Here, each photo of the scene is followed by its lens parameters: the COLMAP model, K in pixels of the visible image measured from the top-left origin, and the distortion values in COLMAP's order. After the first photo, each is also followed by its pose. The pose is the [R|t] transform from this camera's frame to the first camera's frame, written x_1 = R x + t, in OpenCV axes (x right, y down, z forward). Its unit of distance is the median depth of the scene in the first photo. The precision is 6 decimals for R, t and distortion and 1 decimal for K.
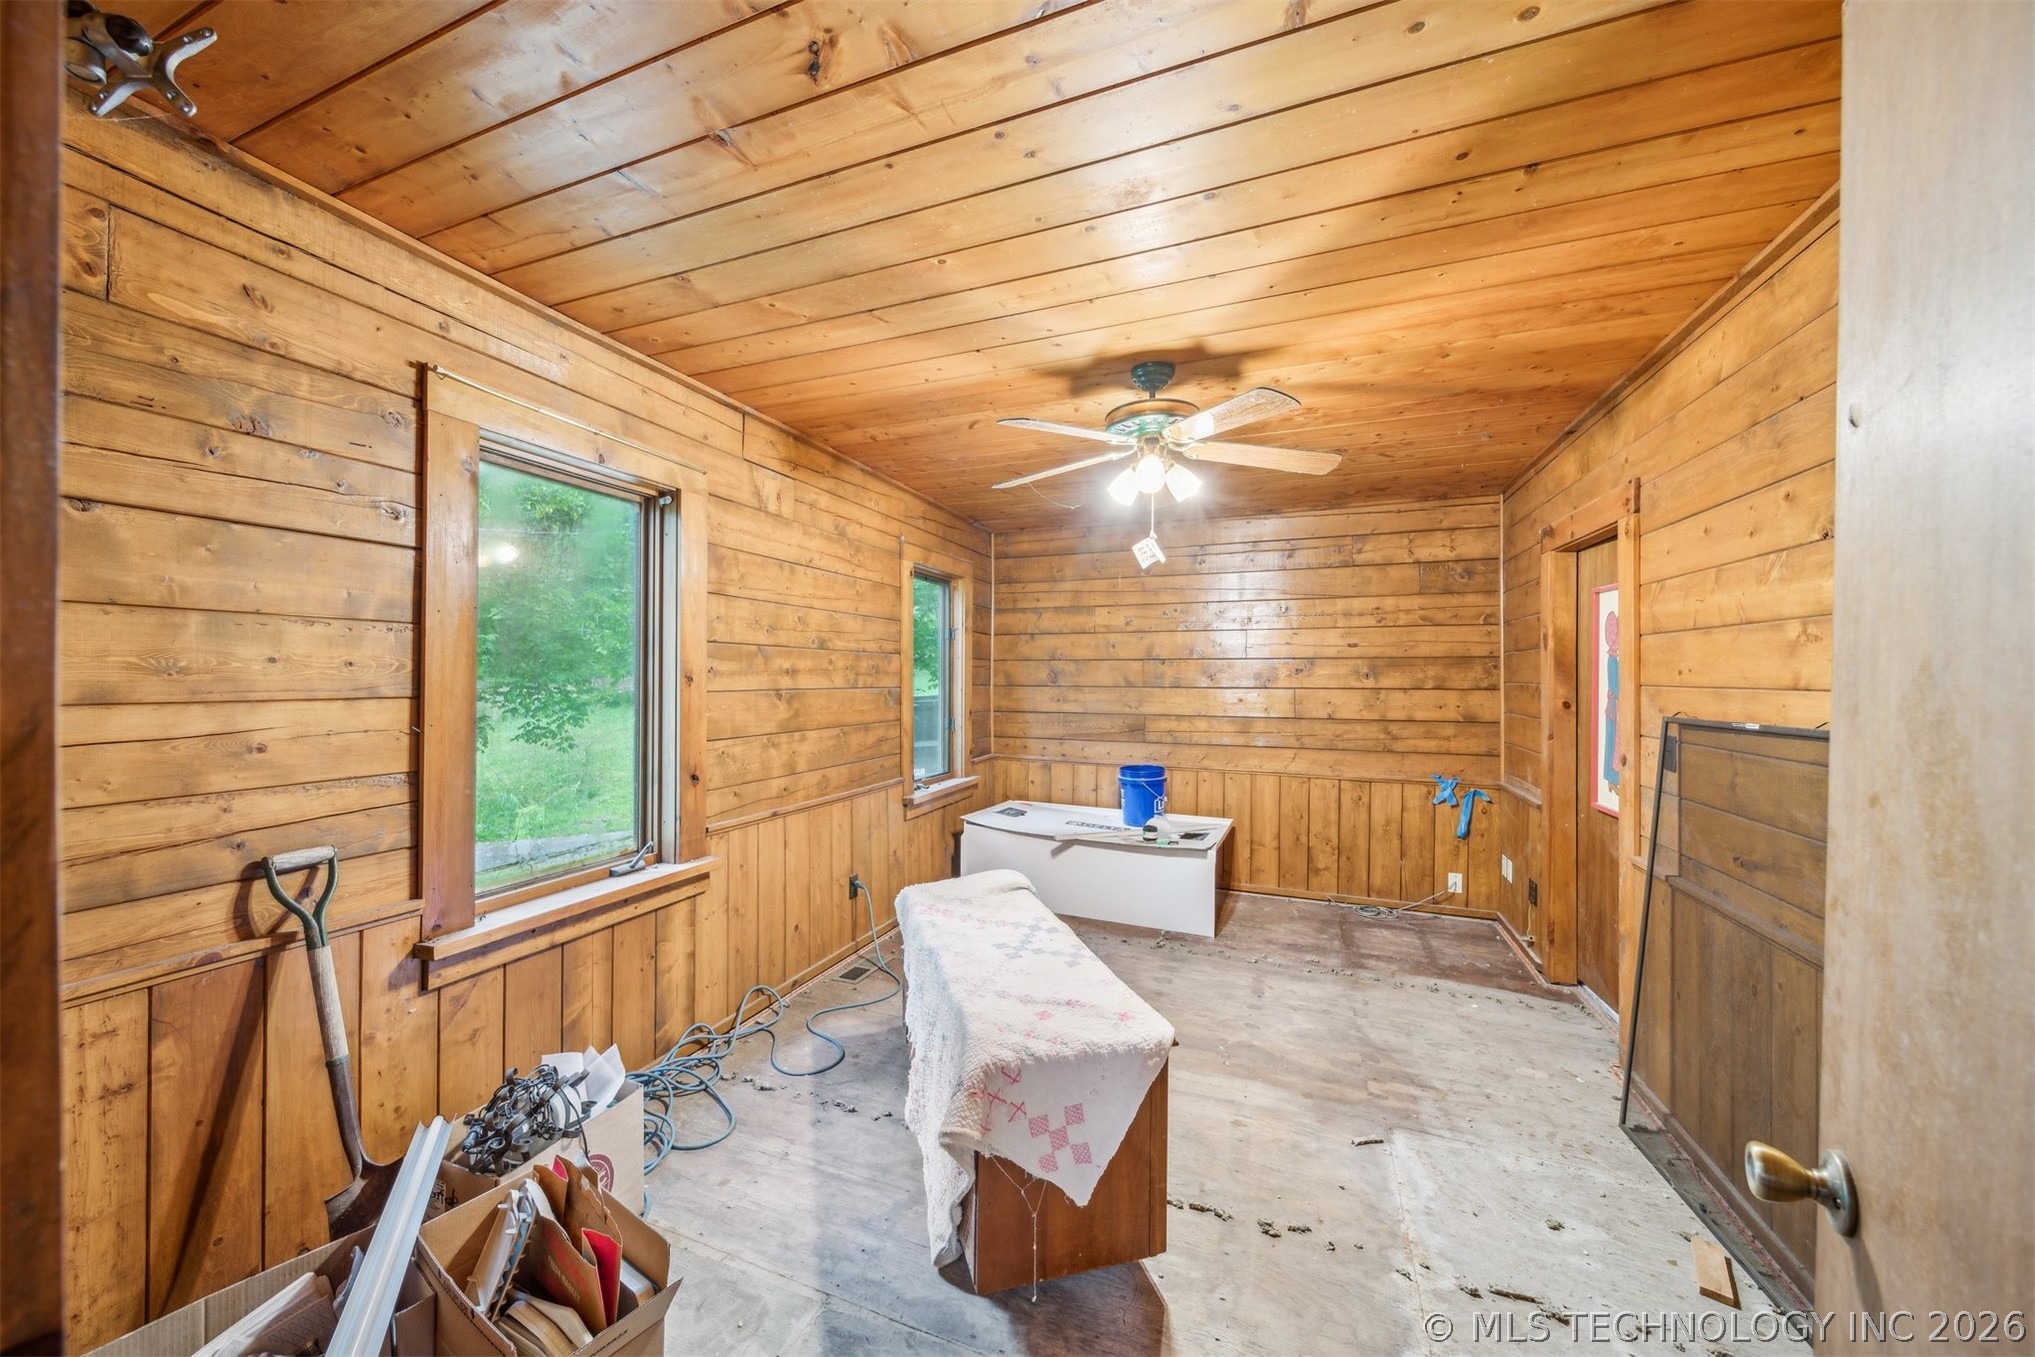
lens RADIAL K [[726.5, 0, 1004.7], [0, 726.5, 679.3], [0, 0, 1]] dist [-0.000120, -0.000058]
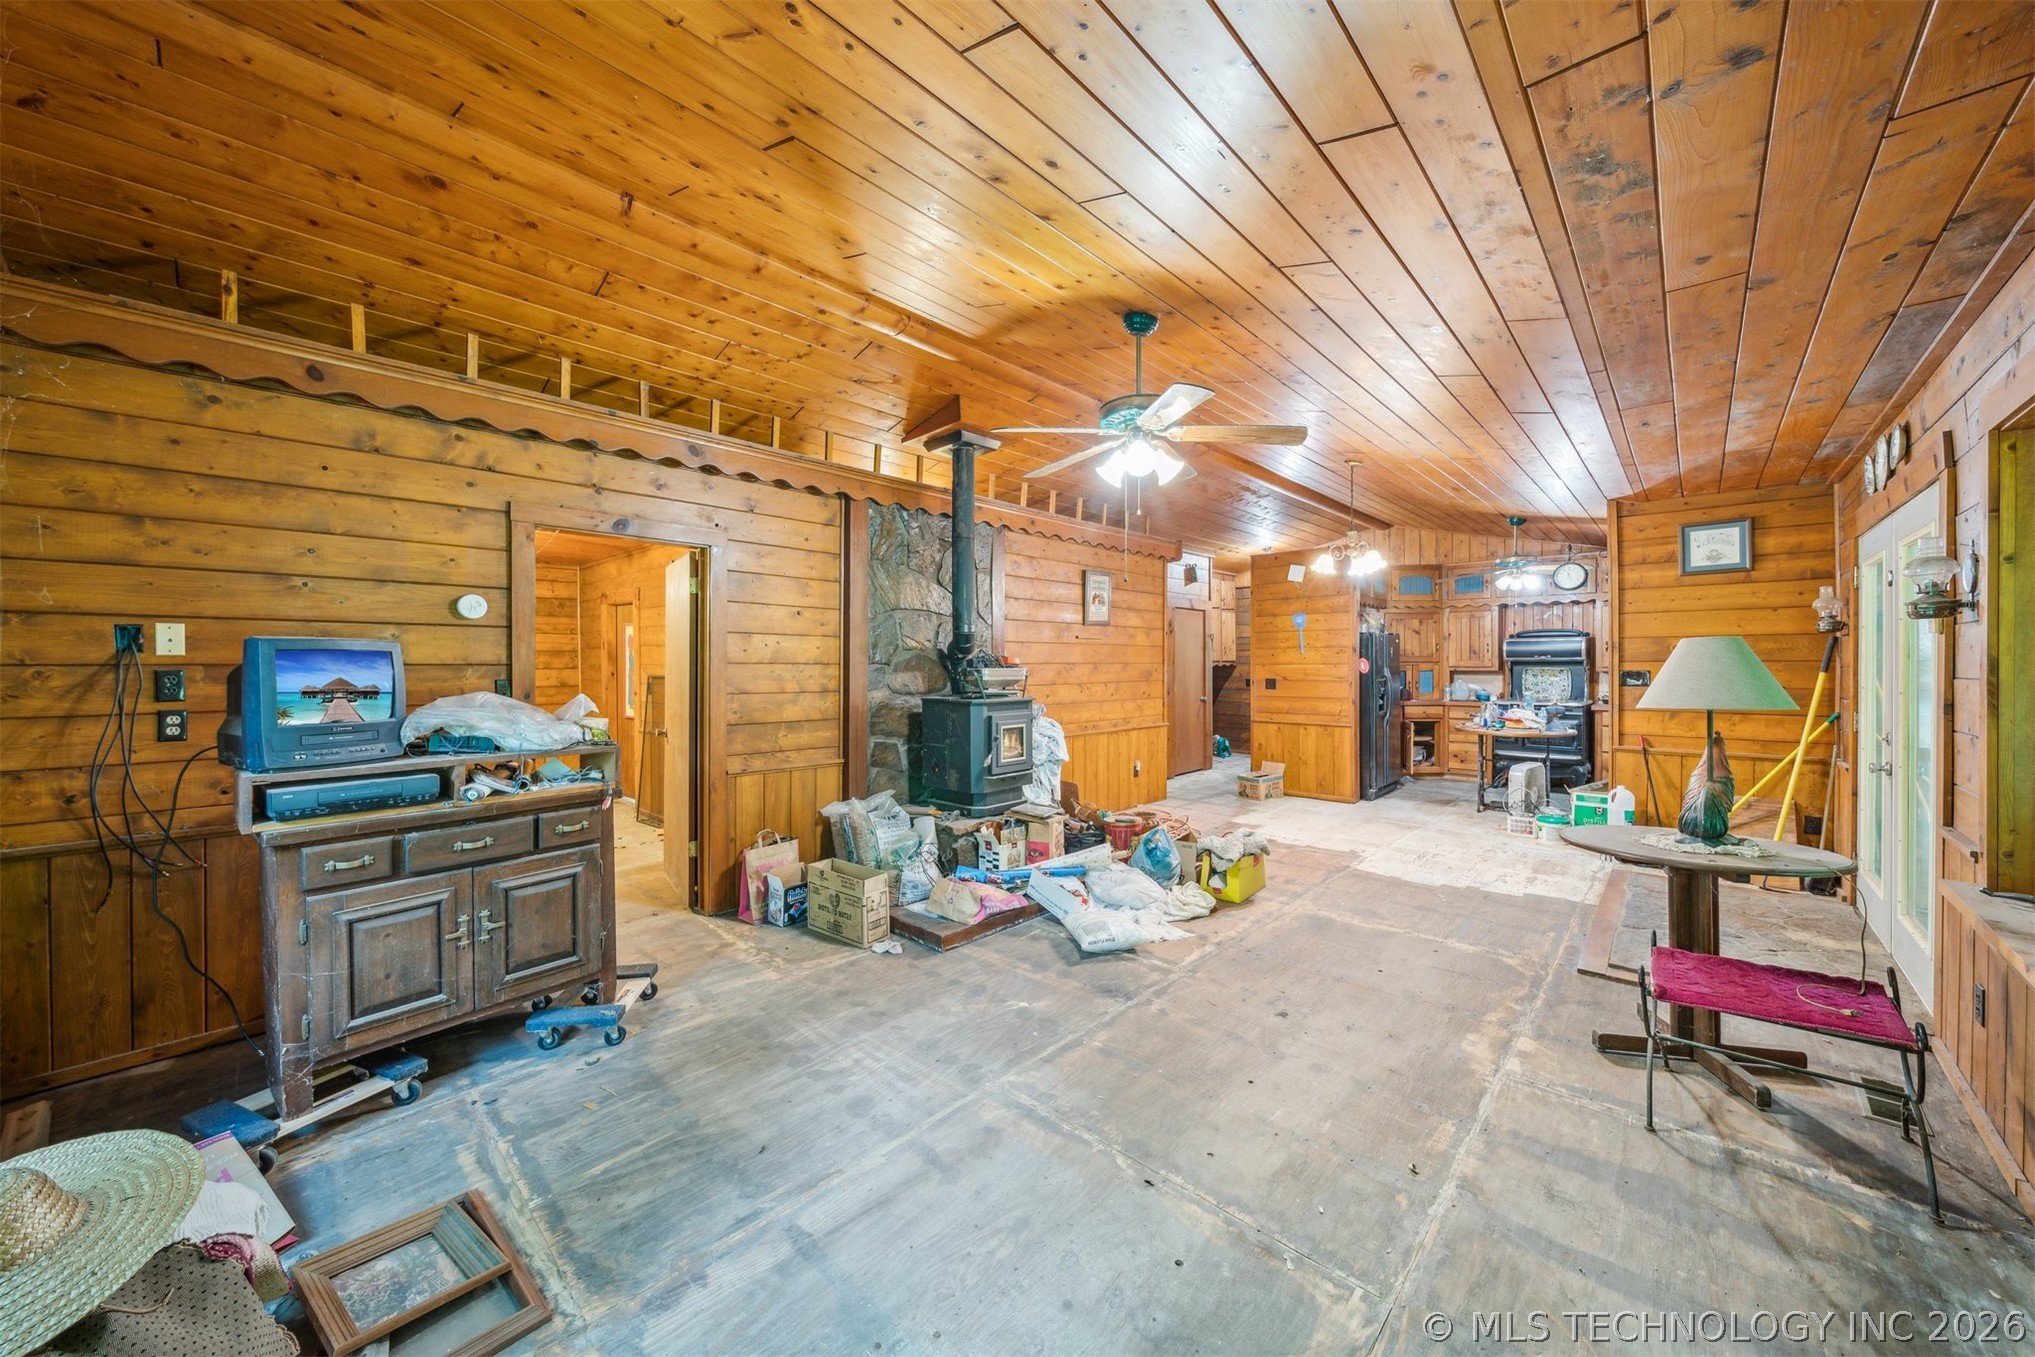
lens RADIAL K [[726.5, 0, 1008.7], [0, 726.5, 670.4], [0, 0, 1]] dist [-0.000120, -0.000058]
pose [[0.372151, -0.011386, 0.928102, -0.664655], [0.004788, 0.999935, 0.010347, 0.005002], [-0.928160, 0.000593, 0.372181, -0.755399]]
